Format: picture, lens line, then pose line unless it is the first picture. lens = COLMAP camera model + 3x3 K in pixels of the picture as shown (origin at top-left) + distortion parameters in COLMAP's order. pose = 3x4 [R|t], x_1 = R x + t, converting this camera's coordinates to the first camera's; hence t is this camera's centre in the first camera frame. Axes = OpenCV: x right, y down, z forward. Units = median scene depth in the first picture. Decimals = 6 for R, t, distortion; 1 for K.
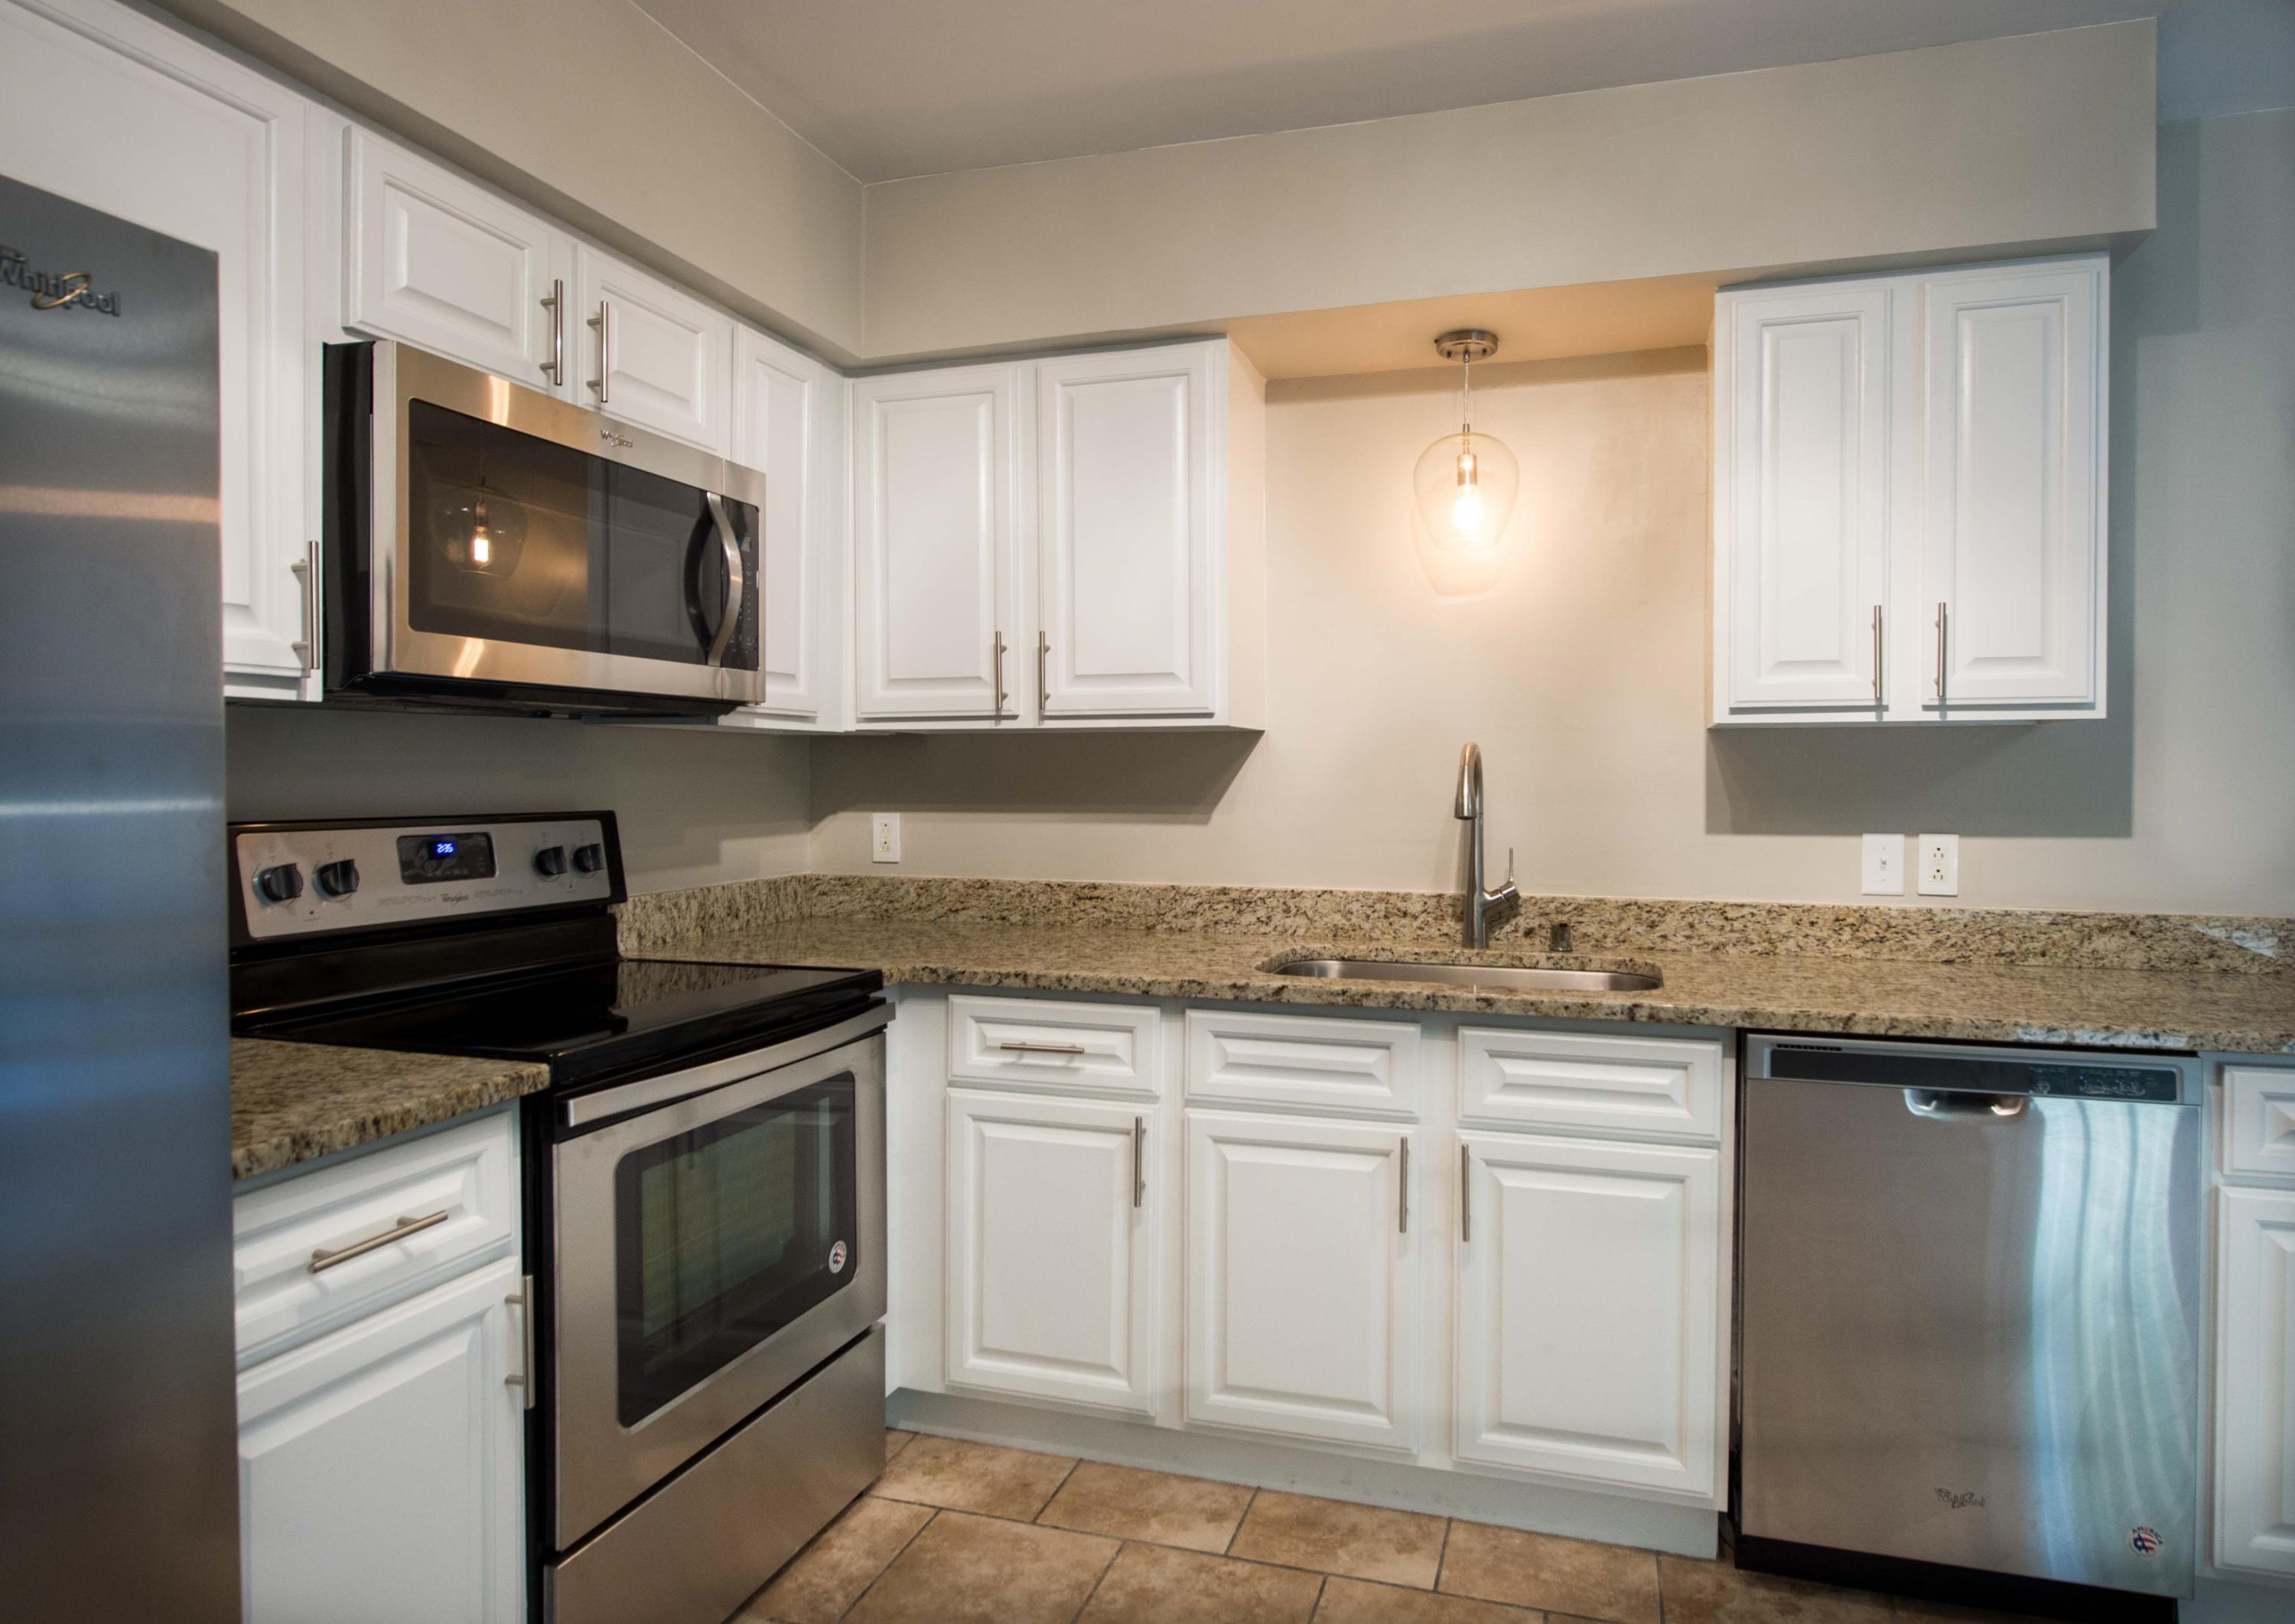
lens RADIAL K [[1312.0, 0, 1247.0], [0, 1312.0, 800.3], [0, 0, 1]] dist [-0.001320, -0.003672]
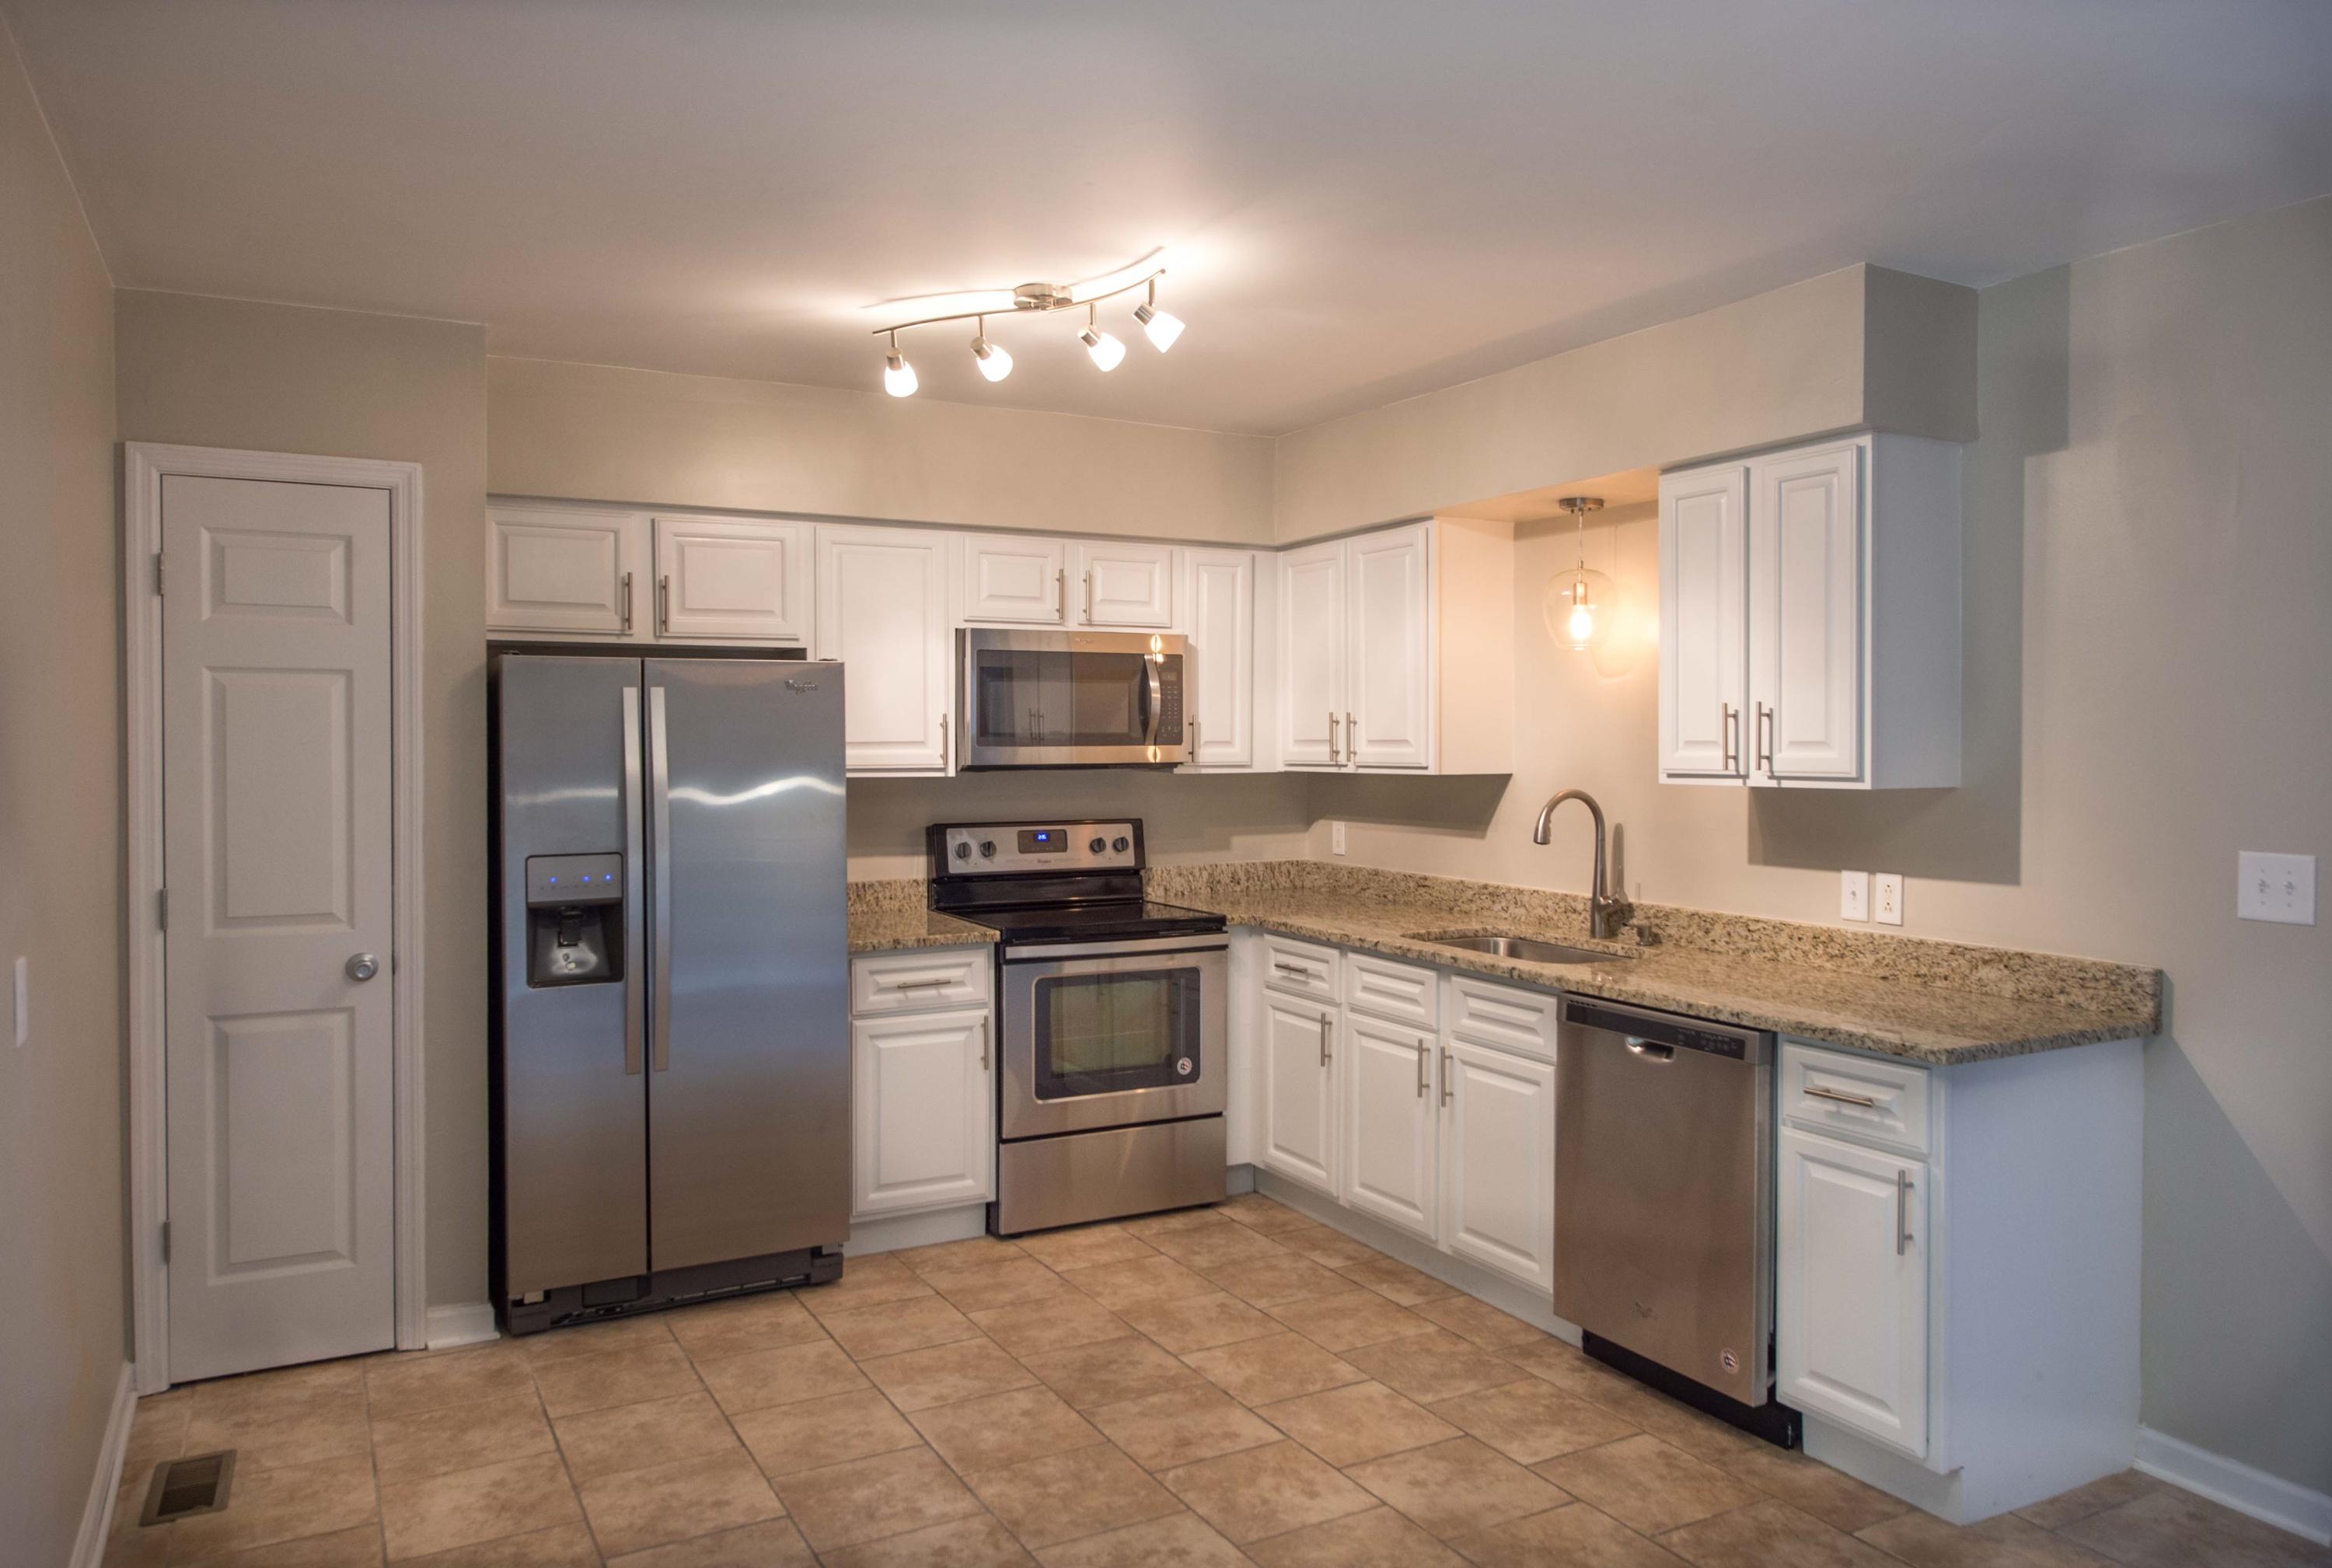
lens RADIAL K [[1601.7, 0, 1174.3], [0, 1601.7, 767.3], [0, 0, 1]] dist [0.018193, -0.008679]
pose [[0.699666, 0.010034, -0.714399, 1.201365], [-0.010910, 0.999935, 0.003360, -0.075596], [0.714386, 0.005443, 0.699730, -0.554944]]
